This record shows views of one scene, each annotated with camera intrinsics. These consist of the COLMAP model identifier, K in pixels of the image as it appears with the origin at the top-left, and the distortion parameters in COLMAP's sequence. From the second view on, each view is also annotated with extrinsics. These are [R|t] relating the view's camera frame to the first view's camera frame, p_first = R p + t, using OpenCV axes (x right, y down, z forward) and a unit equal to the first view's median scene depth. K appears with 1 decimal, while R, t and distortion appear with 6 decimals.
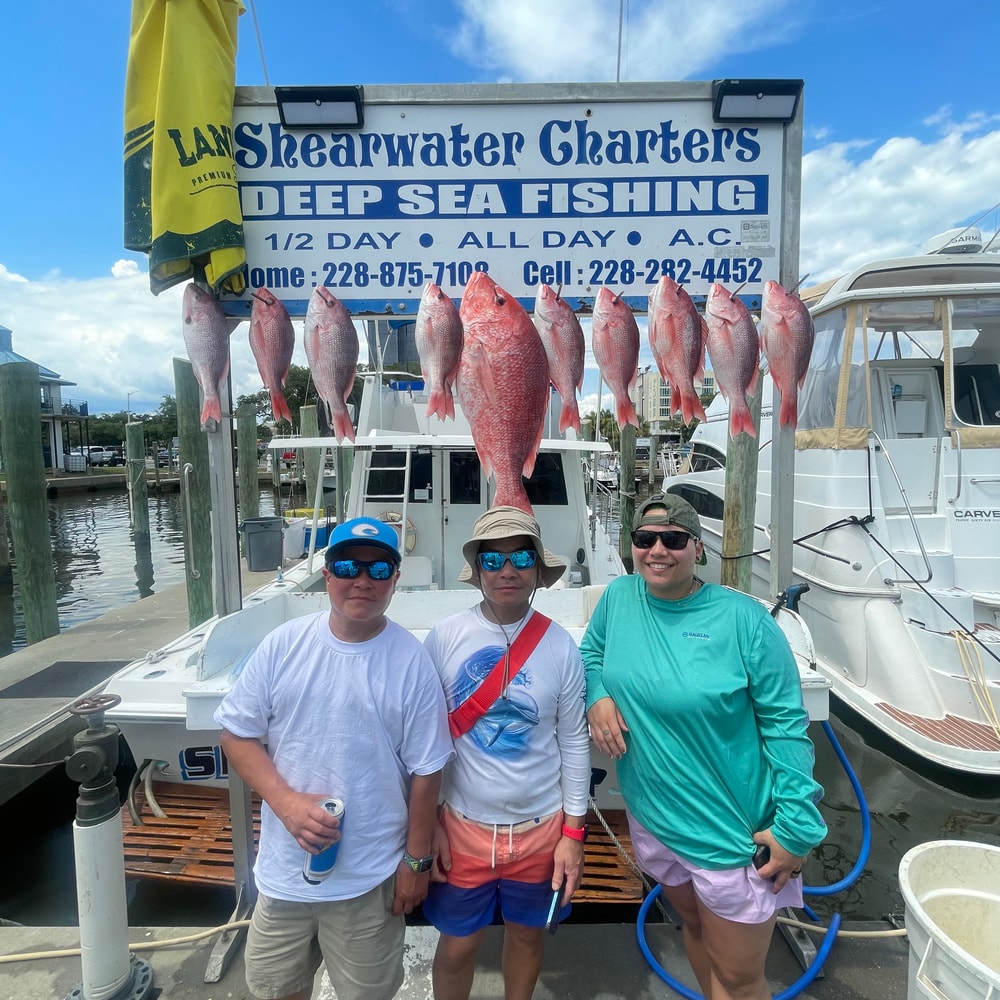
lens RADIAL K [[586.7, 0, 496.0], [0, 586.7, 500.0], [0, 0, 1]] dist [-0.001147, 0.002477]
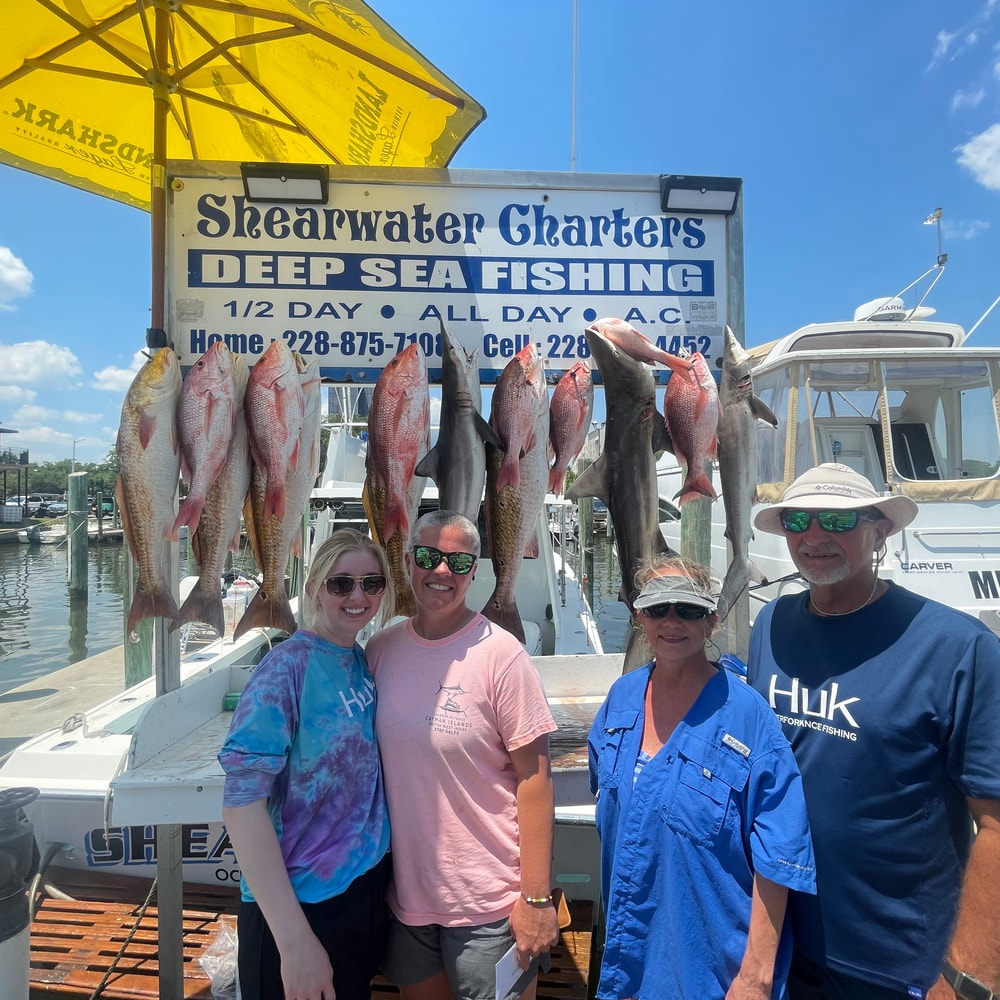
lens RADIAL K [[586.7, 0, 495.6], [0, 586.7, 496.3], [0, 0, 1]] dist [-0.001147, 0.002477]
pose [[0.997663, 0.005508, 0.068112, -0.000306], [0.000534, 0.996088, -0.088371, -0.034848], [-0.068332, 0.088200, 0.993756, 0.007455]]
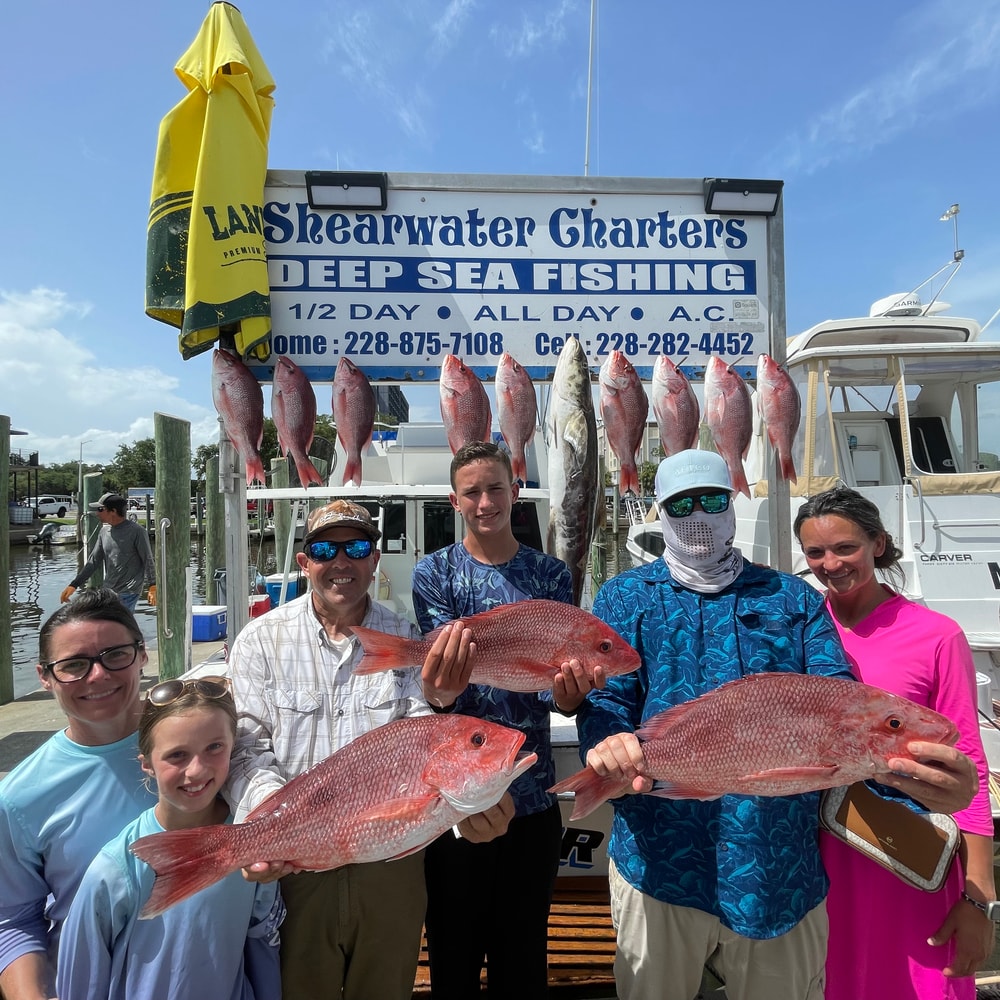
lens RADIAL K [[586.7, 0, 484.6], [0, 586.7, 494.7], [0, 0, 1]] dist [-0.001147, 0.002477]
pose [[0.998126, -0.002271, 0.061152, -0.111986], [0.007740, 0.995971, -0.089336, -0.020468], [-0.060703, 0.089642, 0.994122, -0.026261]]
